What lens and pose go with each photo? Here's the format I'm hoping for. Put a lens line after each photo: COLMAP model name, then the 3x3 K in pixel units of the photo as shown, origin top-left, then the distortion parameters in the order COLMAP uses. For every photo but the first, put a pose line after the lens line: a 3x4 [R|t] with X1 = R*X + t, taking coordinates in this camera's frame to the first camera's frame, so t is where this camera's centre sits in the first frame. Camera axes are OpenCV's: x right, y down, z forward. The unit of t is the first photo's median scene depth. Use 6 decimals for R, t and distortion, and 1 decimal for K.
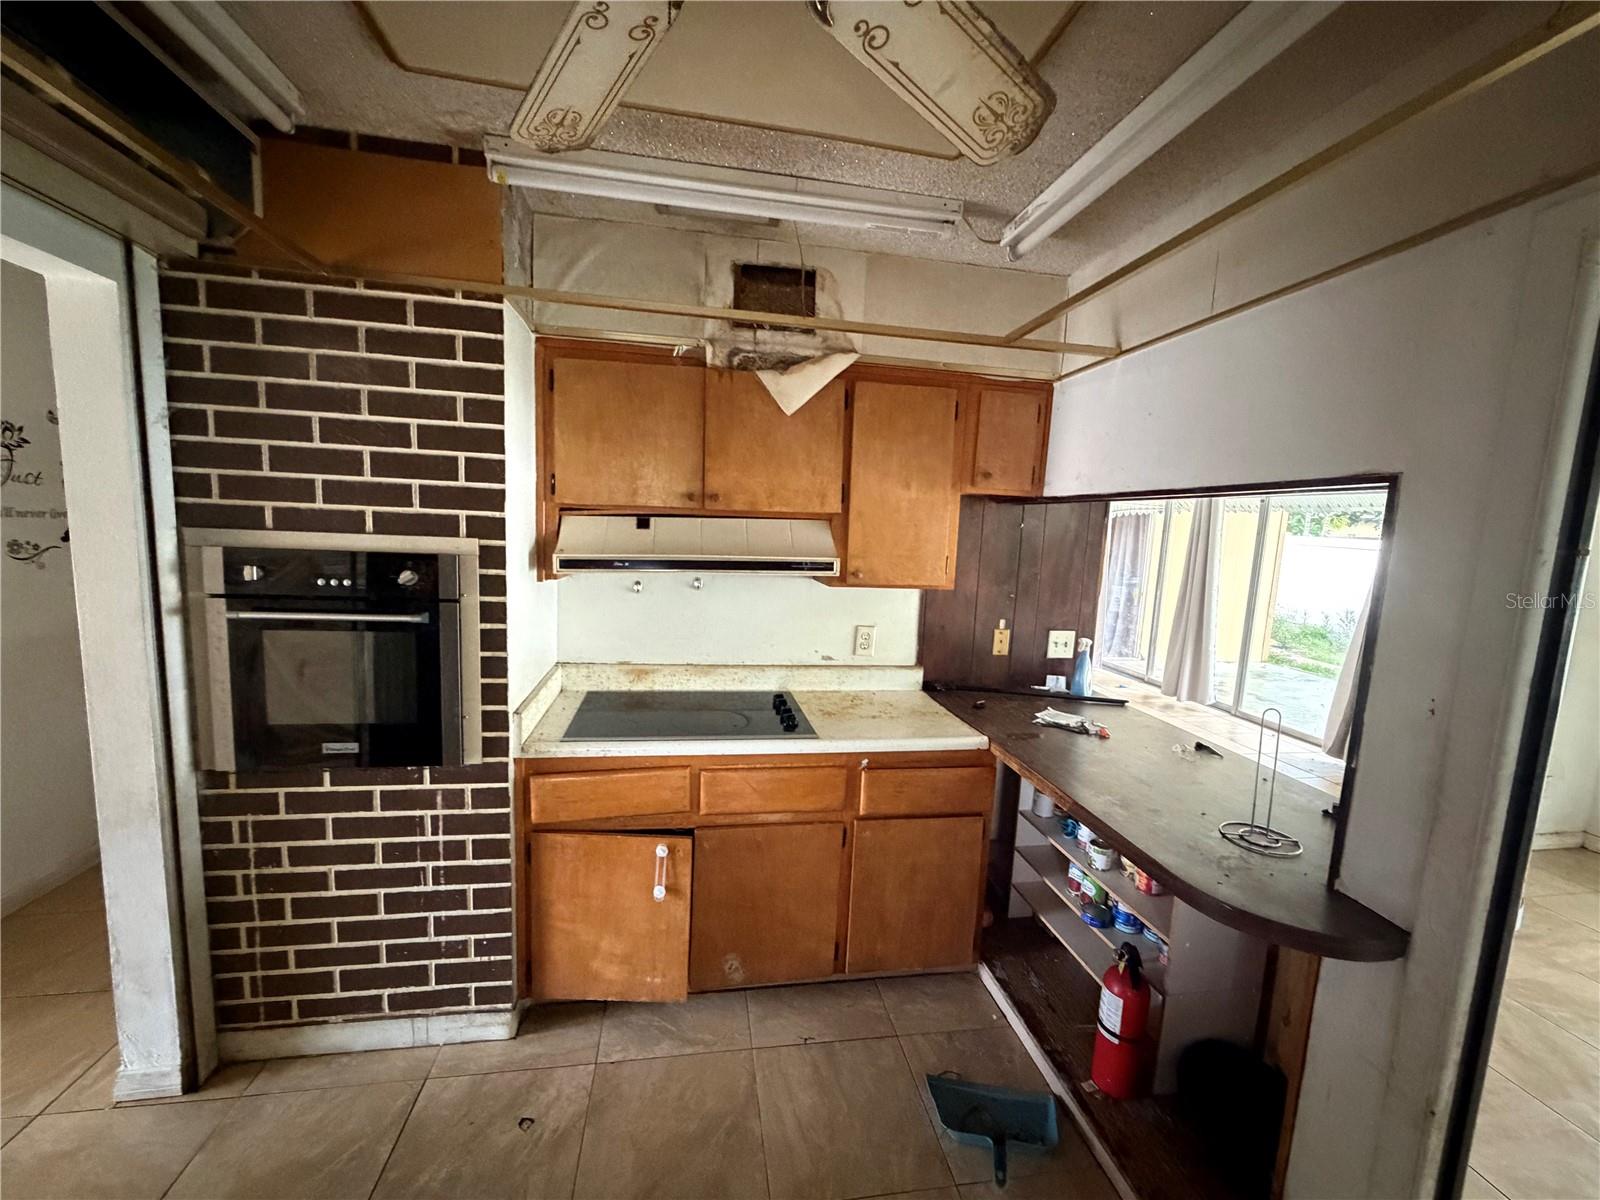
lens RADIAL K [[628.1, 0, 795.0], [0, 628.1, 608.2], [0, 0, 1]] dist [-0.000676, -0.000168]
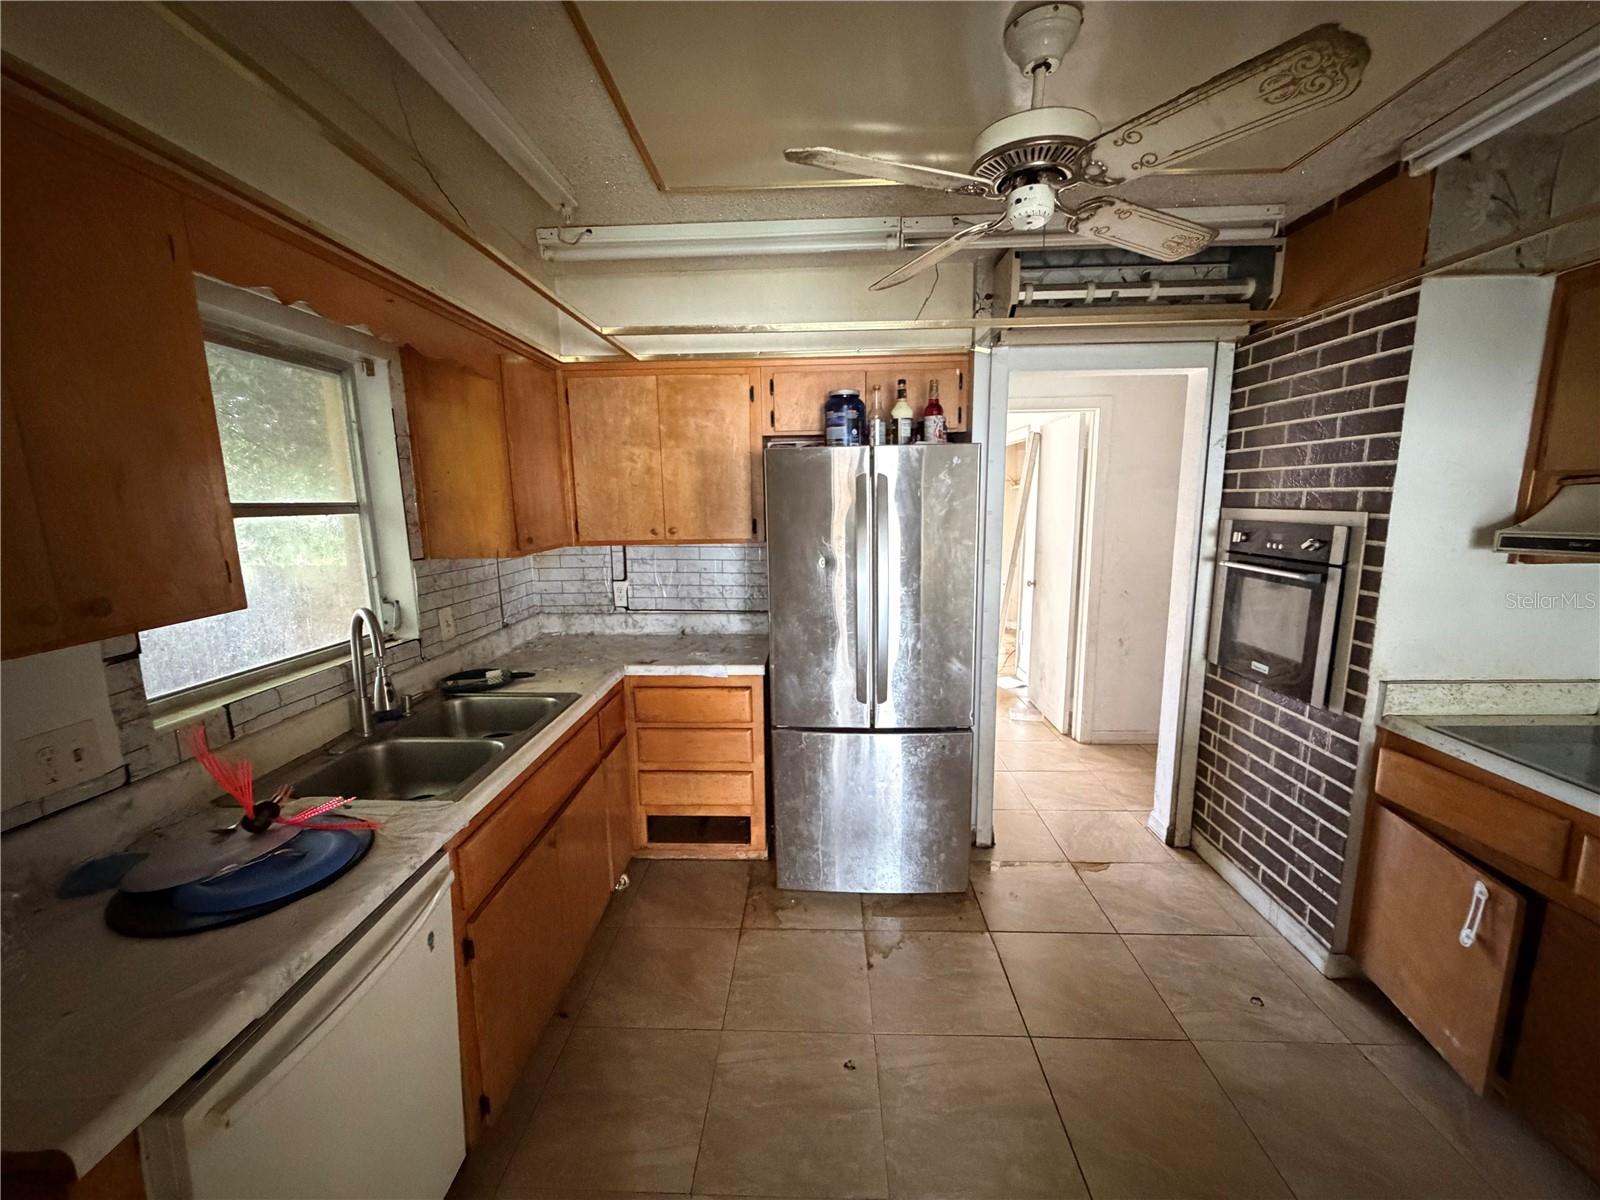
lens RADIAL K [[628.1, 0, 793.4], [0, 628.1, 602.4], [0, 0, 1]] dist [-0.000676, -0.000168]
pose [[-0.205504, 0.124098, -0.970756, 0.775538], [-0.113650, 0.982190, 0.149619, -0.005506], [0.972035, 0.141073, -0.187741, 0.242796]]
